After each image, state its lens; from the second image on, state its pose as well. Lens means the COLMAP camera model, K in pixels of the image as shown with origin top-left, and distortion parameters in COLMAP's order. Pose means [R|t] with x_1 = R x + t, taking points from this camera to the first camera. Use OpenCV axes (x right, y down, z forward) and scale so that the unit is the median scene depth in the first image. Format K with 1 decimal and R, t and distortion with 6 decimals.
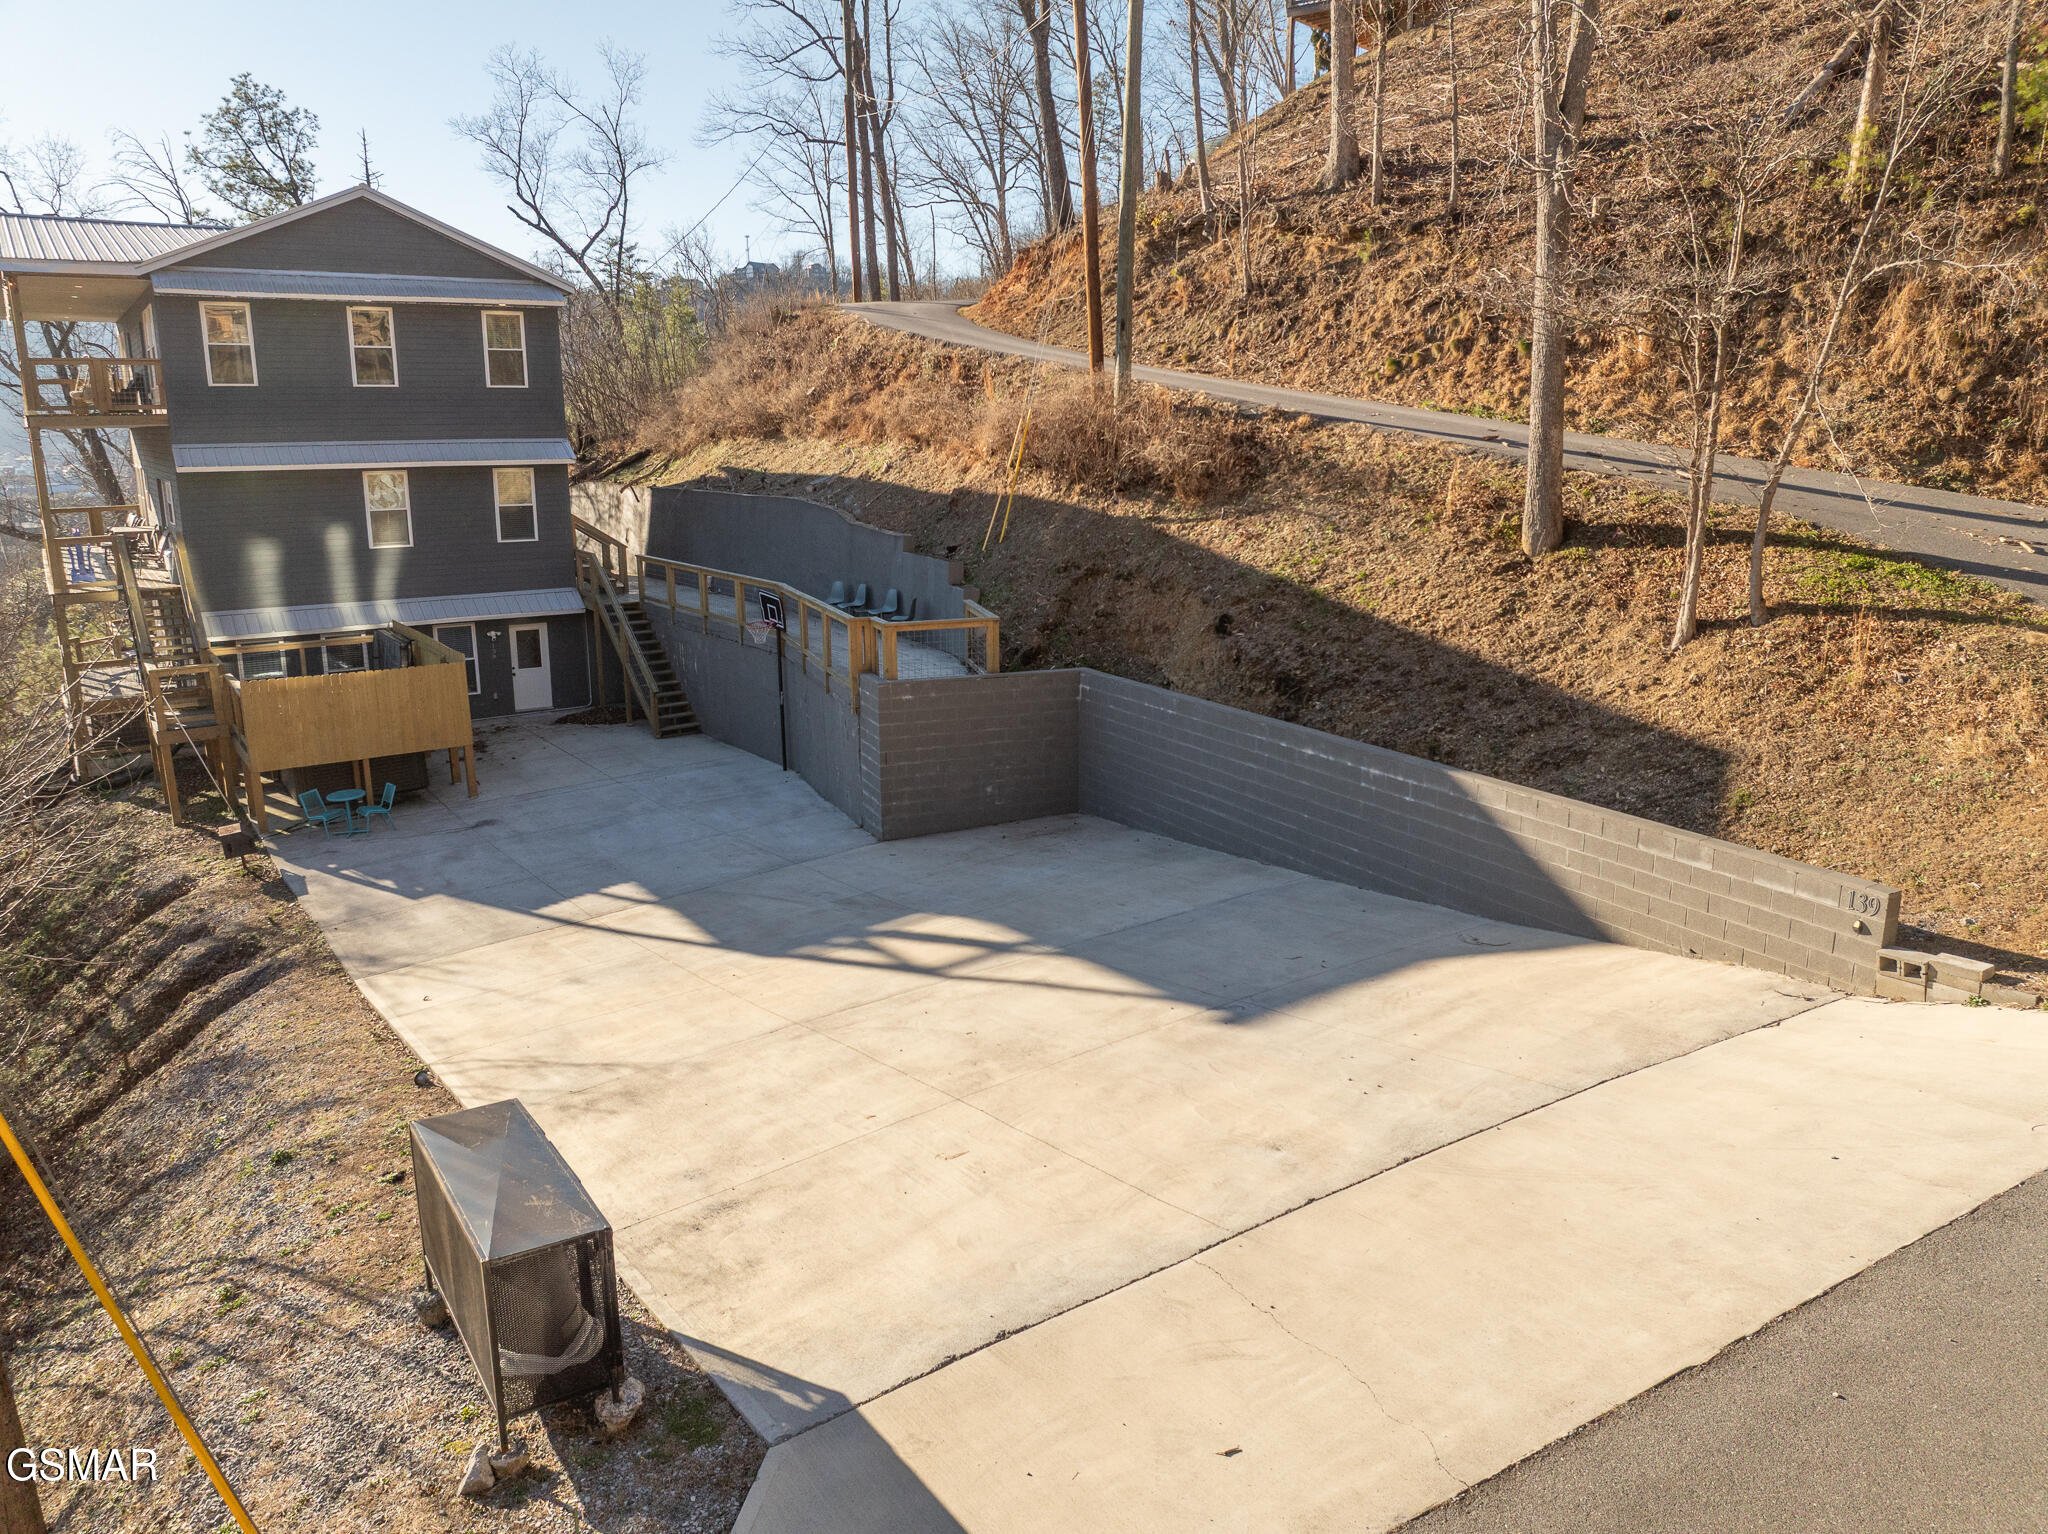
lens RADIAL K [[1490.7, 0, 1065.8], [0, 1490.7, 741.7], [0, 0, 1]] dist [-0.032593, -0.002004]
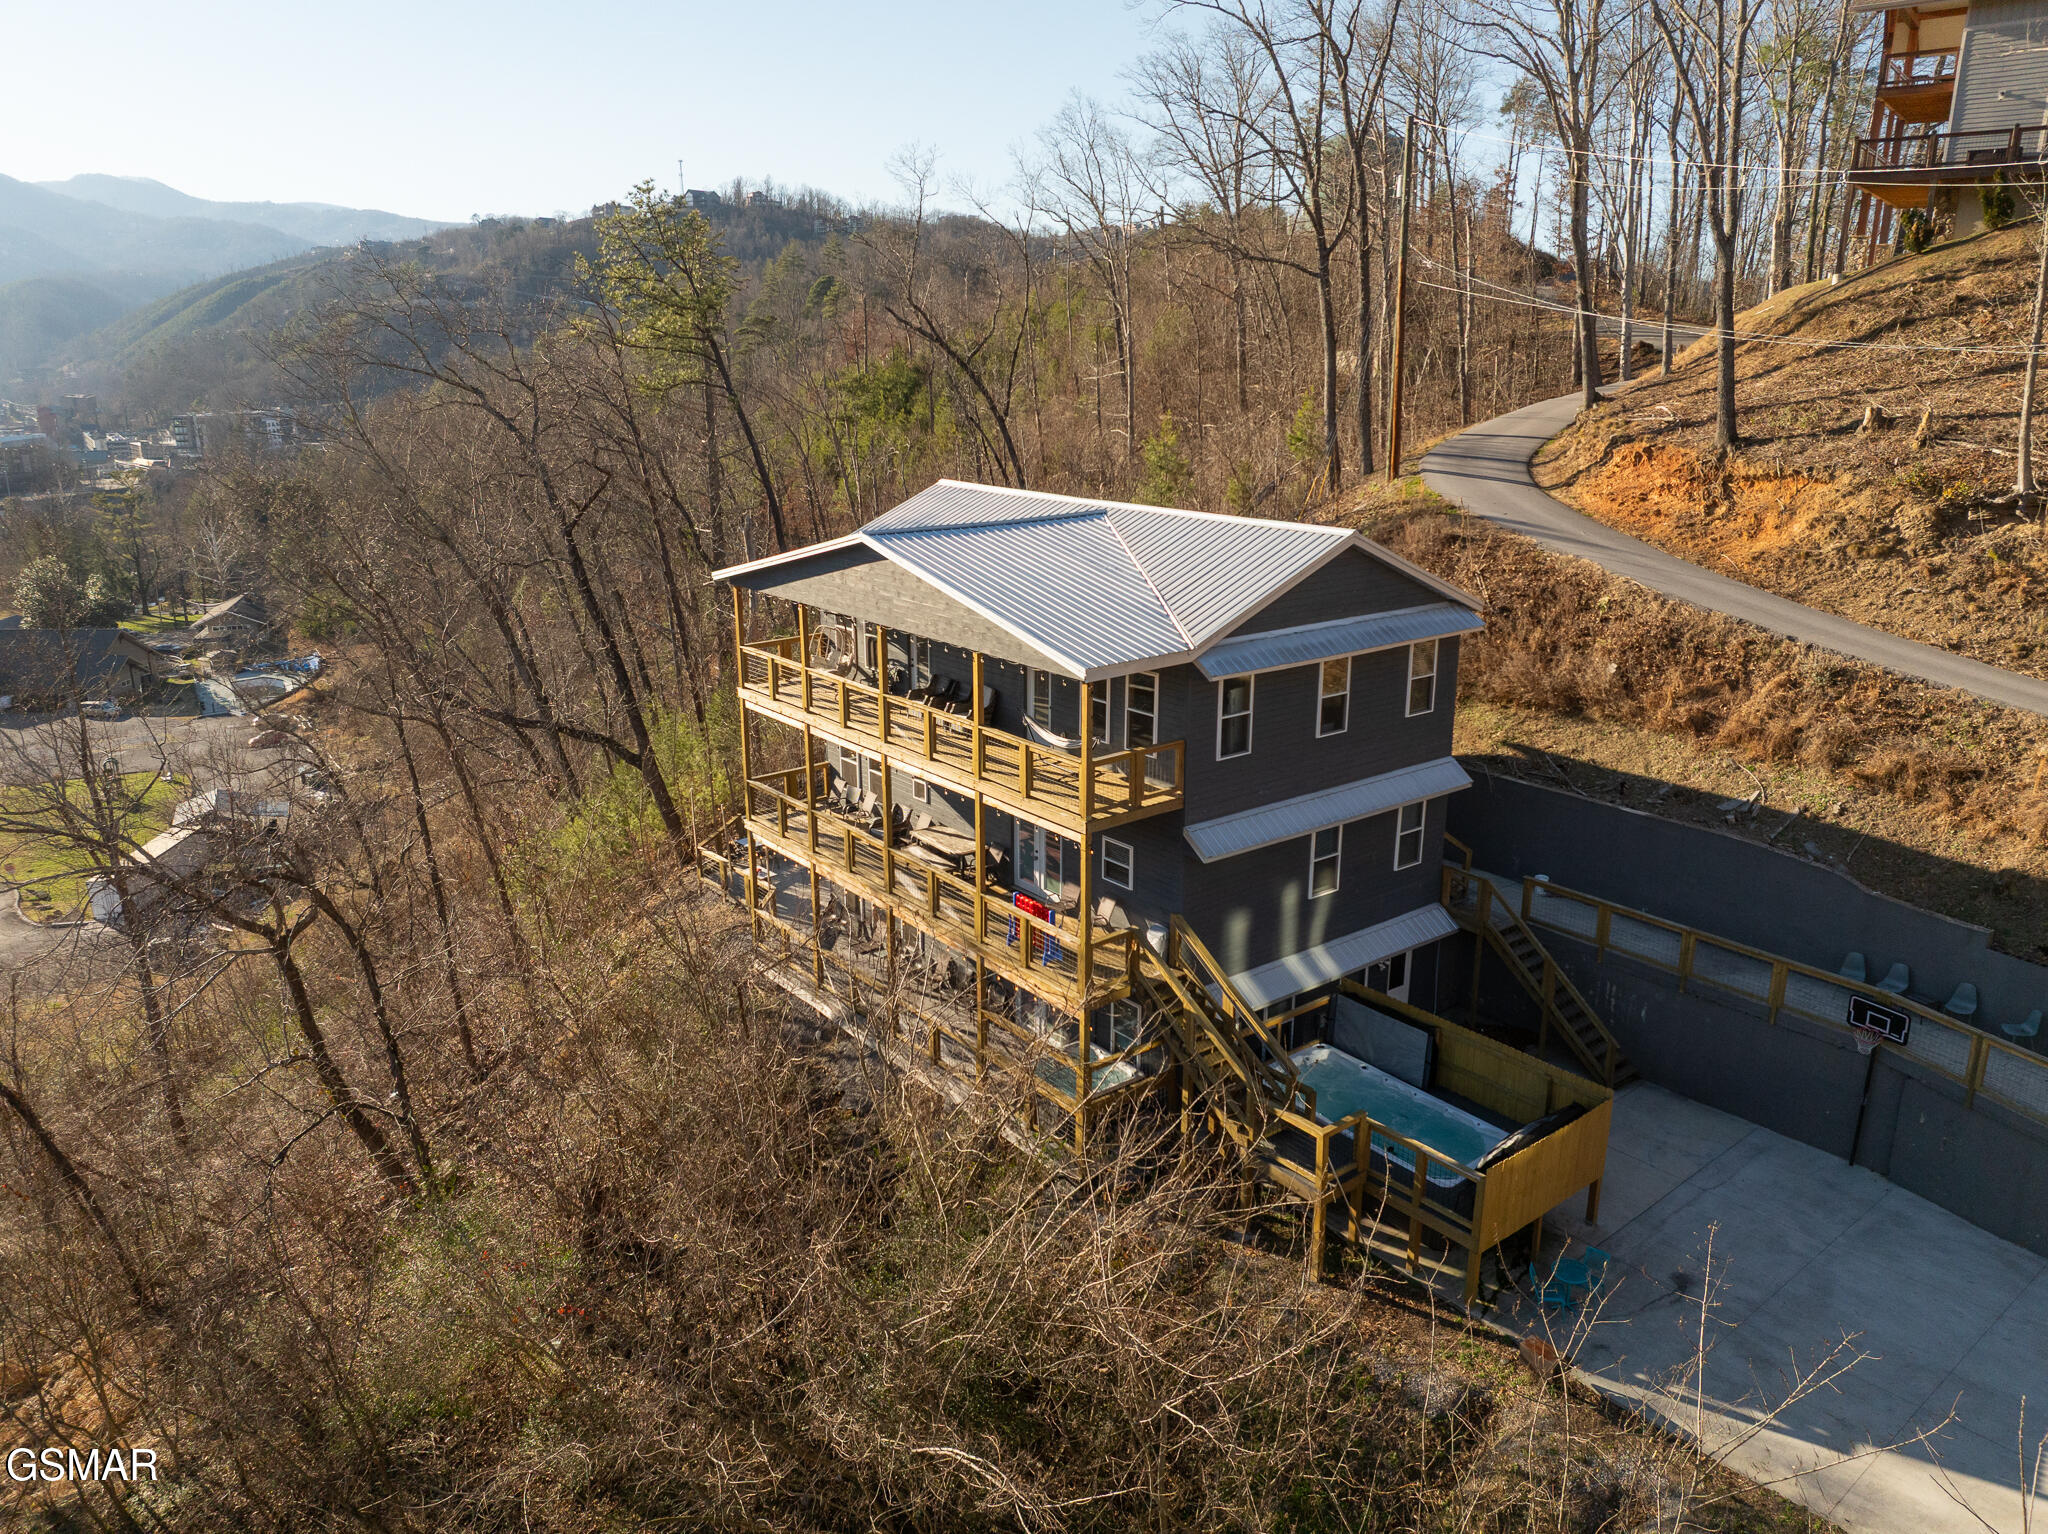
lens RADIAL K [[1490.7, 0, 1039.3], [0, 1490.7, 753.6], [0, 0, 1]] dist [-0.032593, -0.002004]
pose [[0.998034, -0.016896, 0.060359, -0.698011], [0.012758, 0.997584, 0.068287, -0.291790], [-0.061367, -0.067383, 0.995838, 0.067596]]
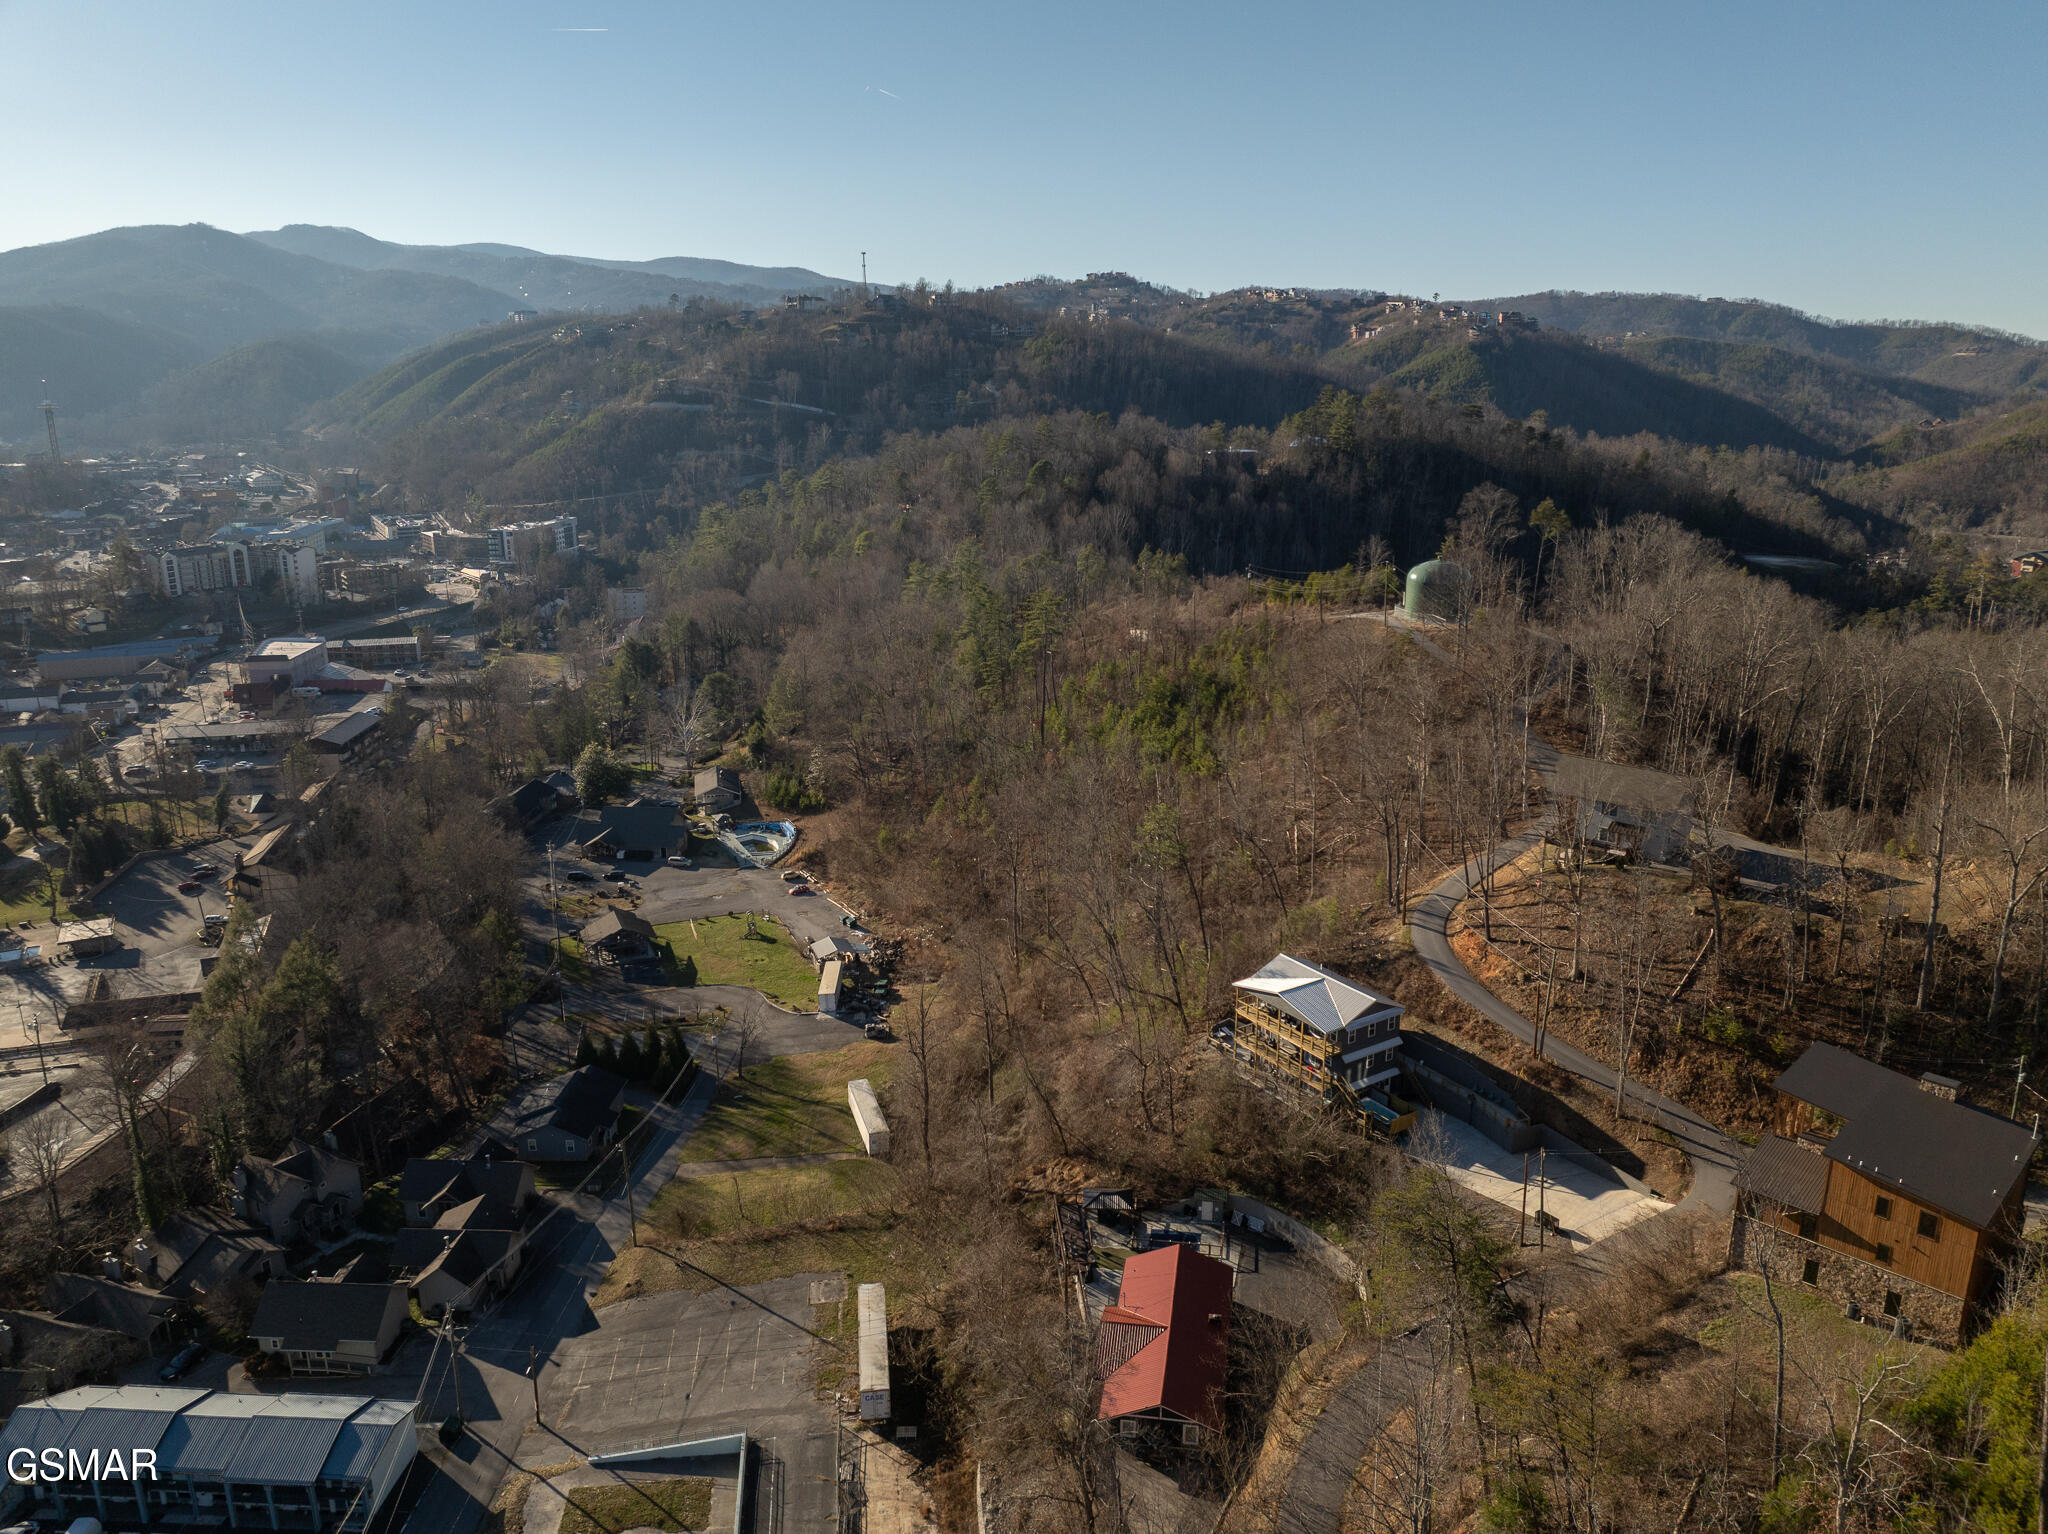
lens RADIAL K [[1490.7, 0, 1035.1], [0, 1490.7, 756.7], [0, 0, 1]] dist [-0.032593, -0.002004]
pose [[0.999573, 0.001951, -0.029162, -1.381852], [-0.000240, 0.998284, 0.058564, -1.388105], [0.029227, -0.058532, 0.997858, -3.657937]]
